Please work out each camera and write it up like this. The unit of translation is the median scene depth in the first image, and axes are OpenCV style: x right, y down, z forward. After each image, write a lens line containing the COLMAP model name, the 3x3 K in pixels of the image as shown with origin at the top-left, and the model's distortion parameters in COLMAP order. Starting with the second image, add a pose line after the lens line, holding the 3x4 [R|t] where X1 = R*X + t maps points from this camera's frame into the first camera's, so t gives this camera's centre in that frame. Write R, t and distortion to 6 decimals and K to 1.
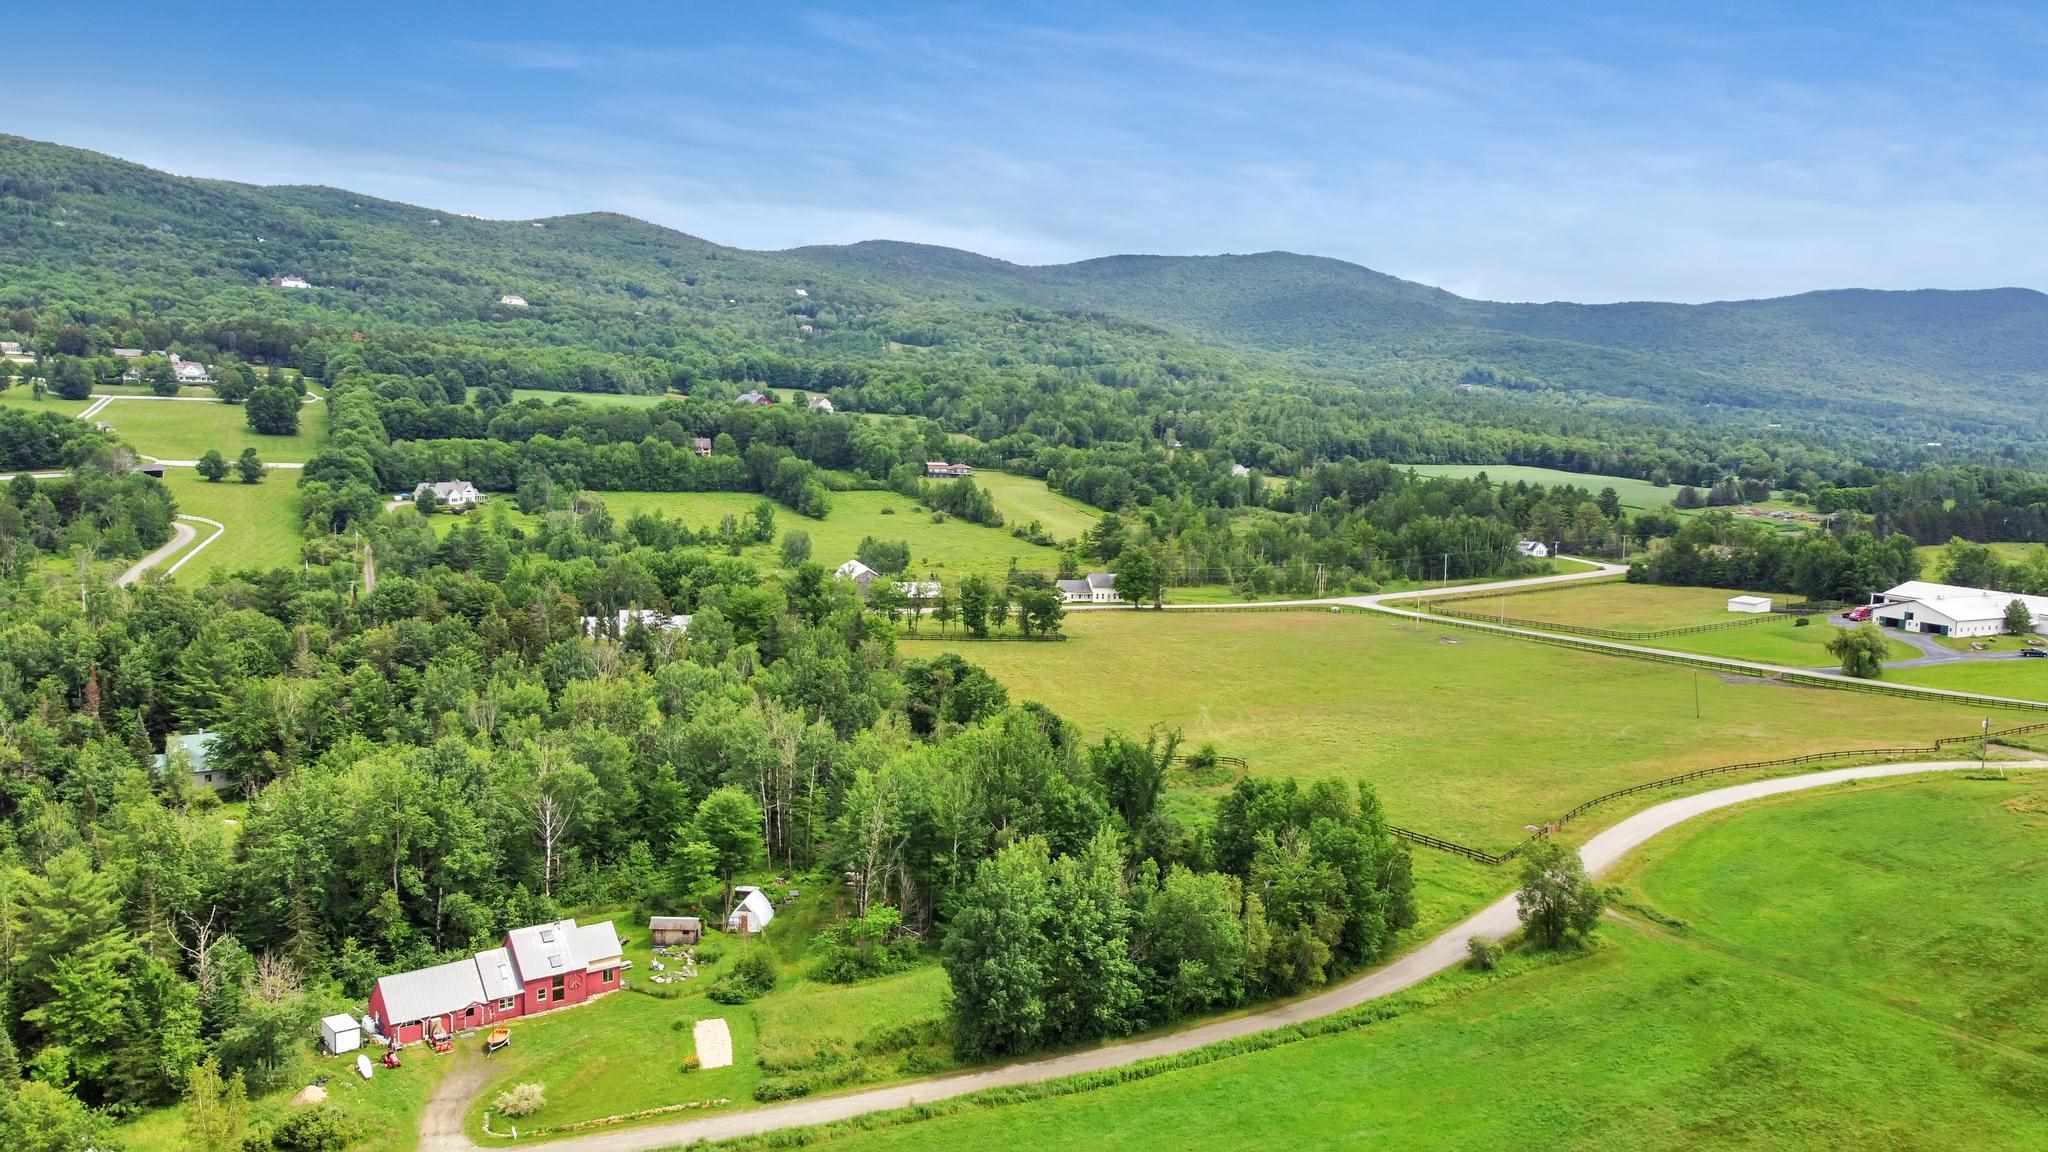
lens RADIAL K [[1550.0, 0, 1025.7], [0, 1550.0, 557.8], [0, 0, 1]] dist [-0.003592, -0.004710]
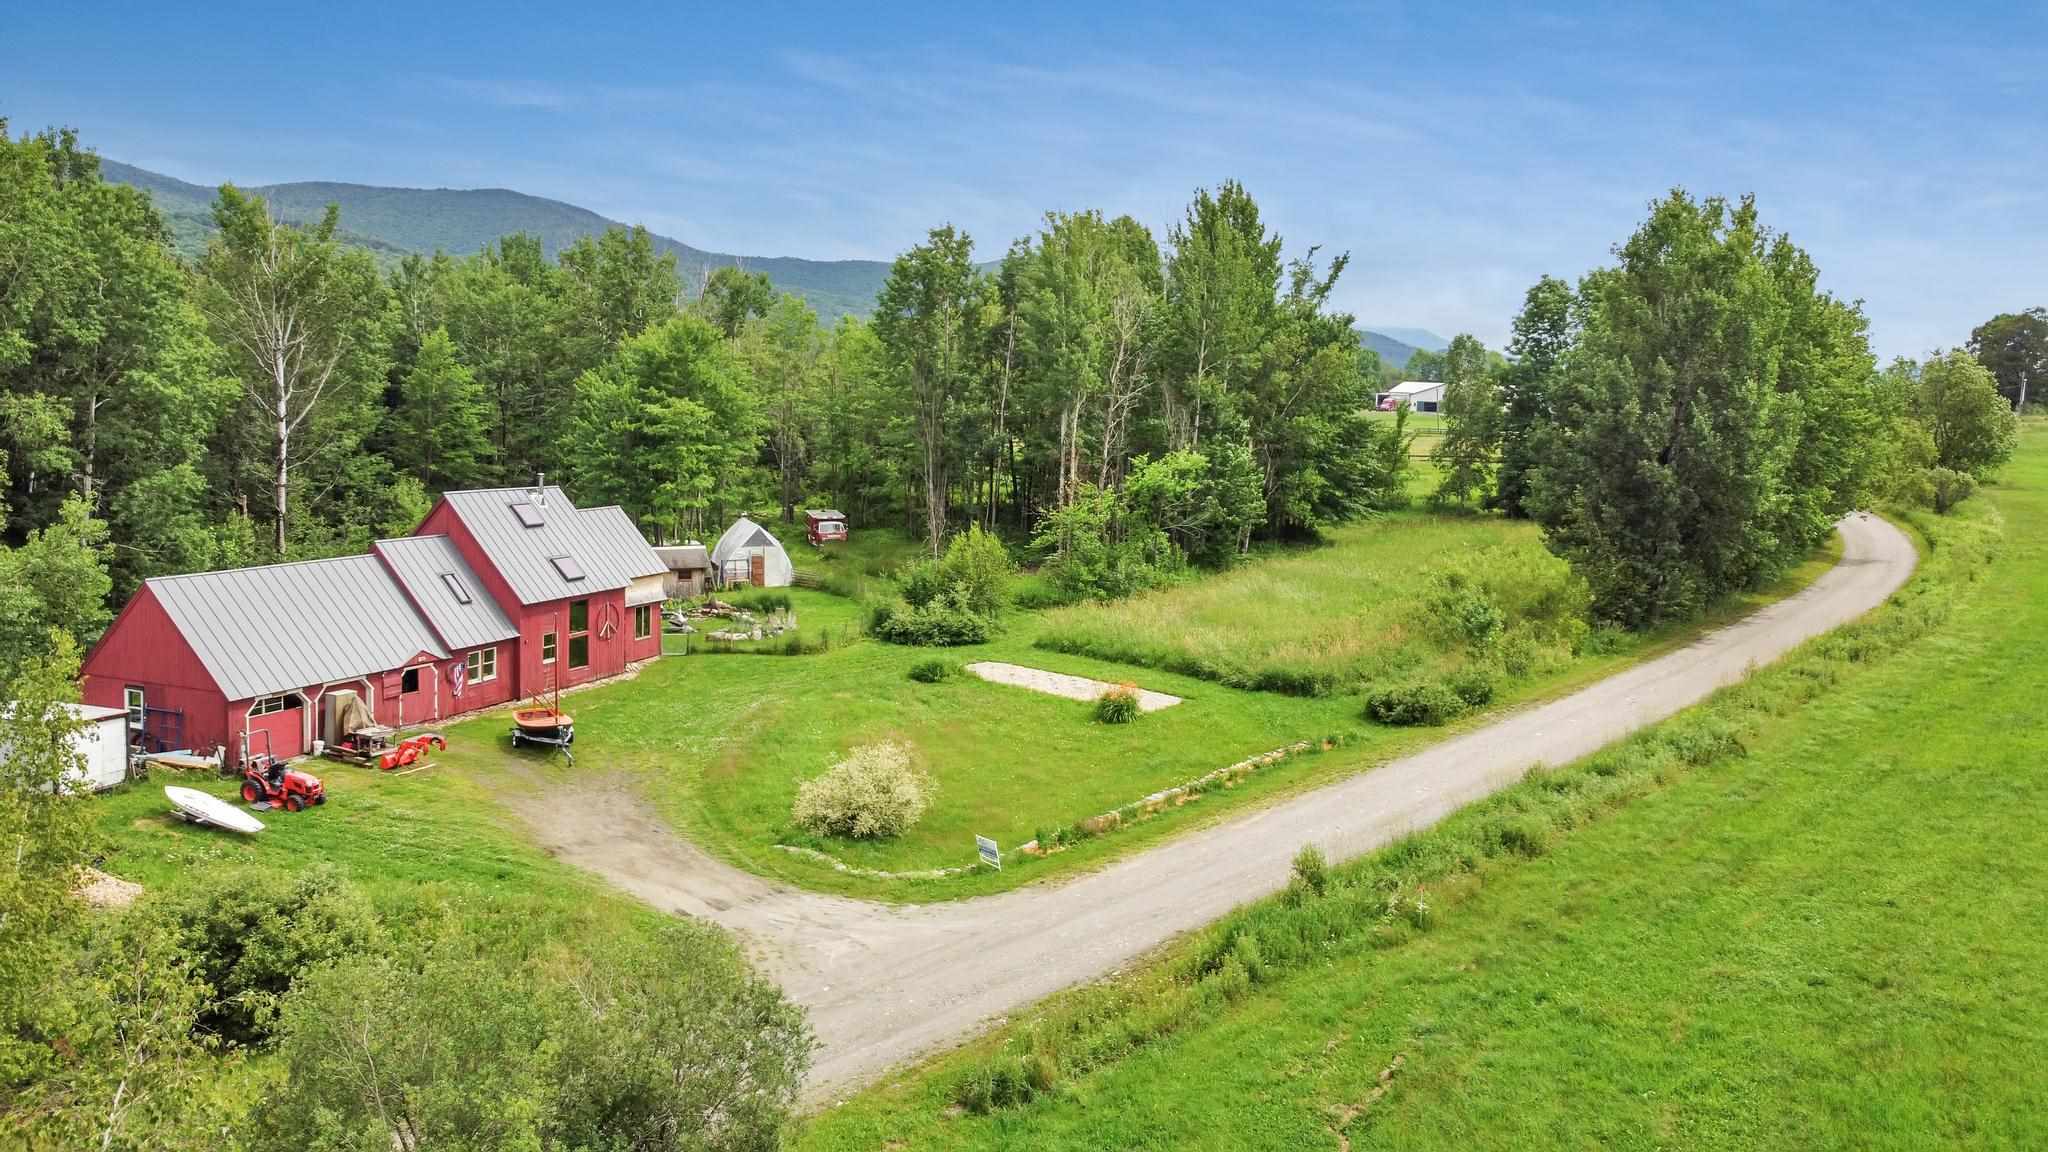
lens RADIAL K [[1550.0, 0, 1025.7], [0, 1550.0, 557.8], [0, 0, 1]] dist [-0.003592, -0.004710]
pose [[0.877249, -0.051166, 0.477302, -0.353065], [0.042885, 0.998681, 0.028237, 0.229119], [-0.478117, -0.004302, 0.878286, 0.545923]]
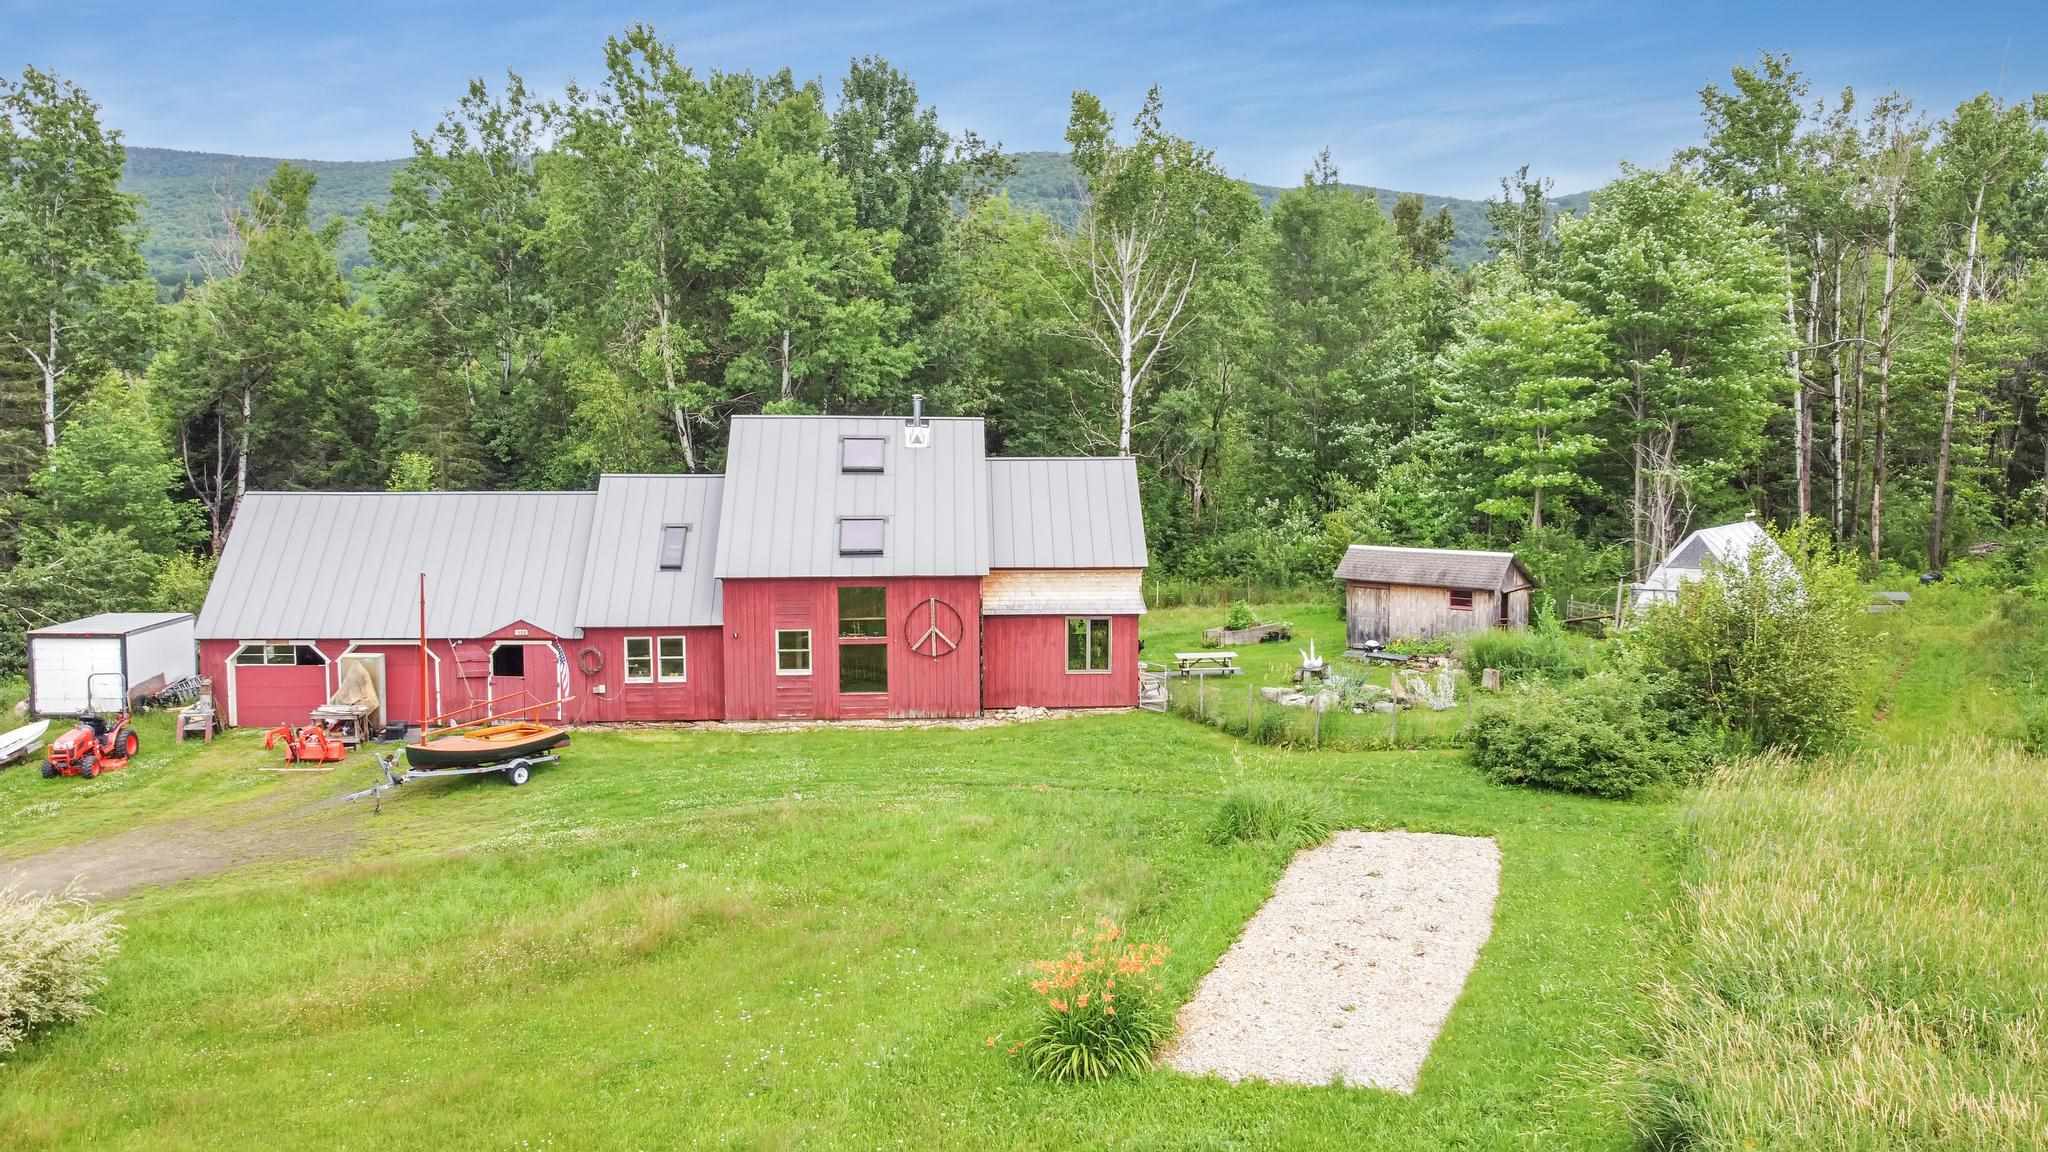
lens RADIAL K [[1550.0, 0, 1025.7], [0, 1550.0, 557.8], [0, 0, 1]] dist [-0.003592, -0.004710]
pose [[0.806274, 0.029378, -0.590812, -0.120683], [-0.040097, 0.999183, -0.005036, 0.240354], [0.590182, 0.027750, 0.806793, 0.738437]]
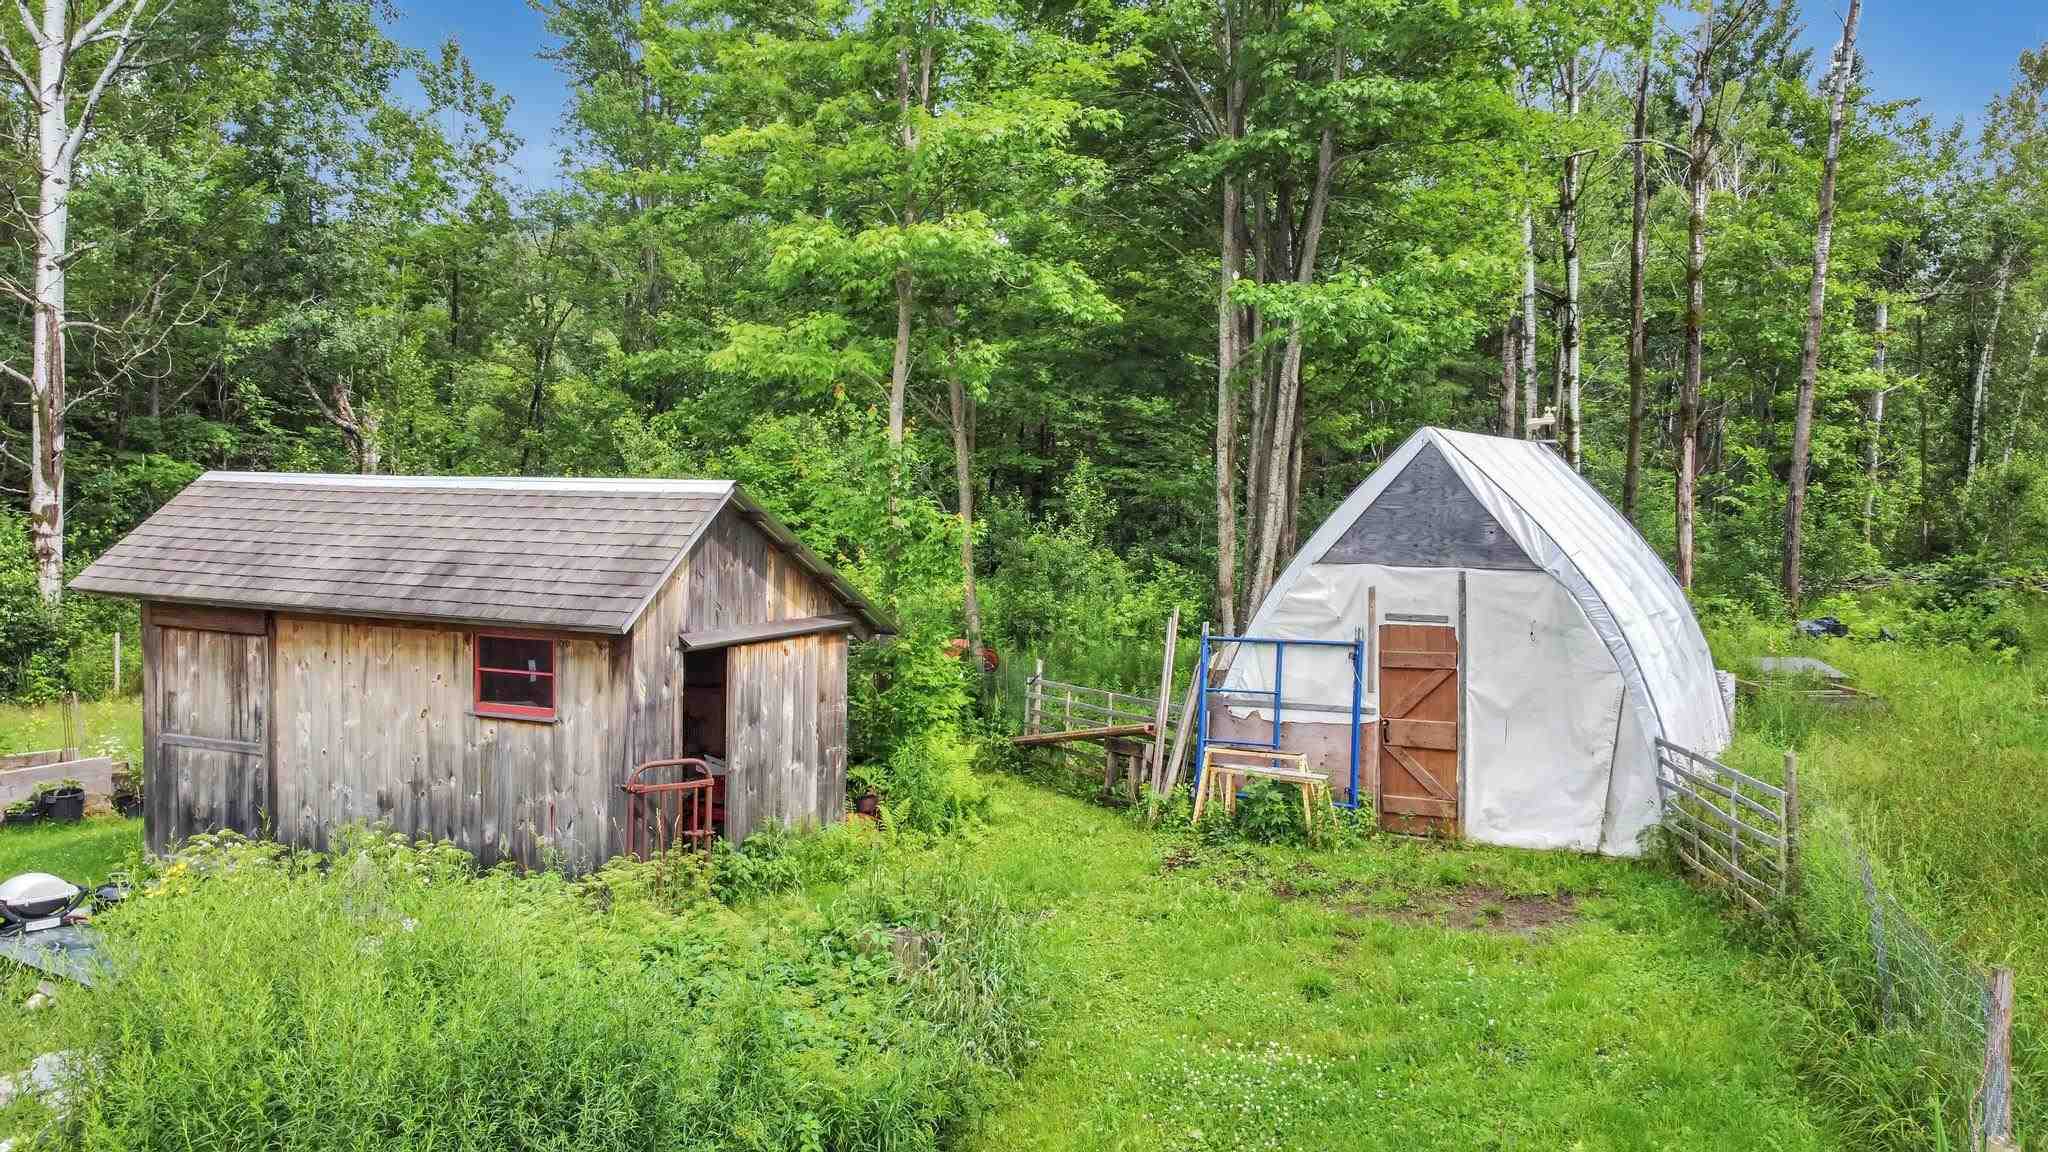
lens RADIAL K [[1550.0, 0, 1025.7], [0, 1550.0, 557.8], [0, 0, 1]] dist [-0.003592, -0.004710]
pose [[0.926570, 0.018816, -0.375651, -0.177126], [-0.046093, 0.996900, -0.063759, 0.241458], [0.373287, 0.076392, 0.924565, 0.954135]]
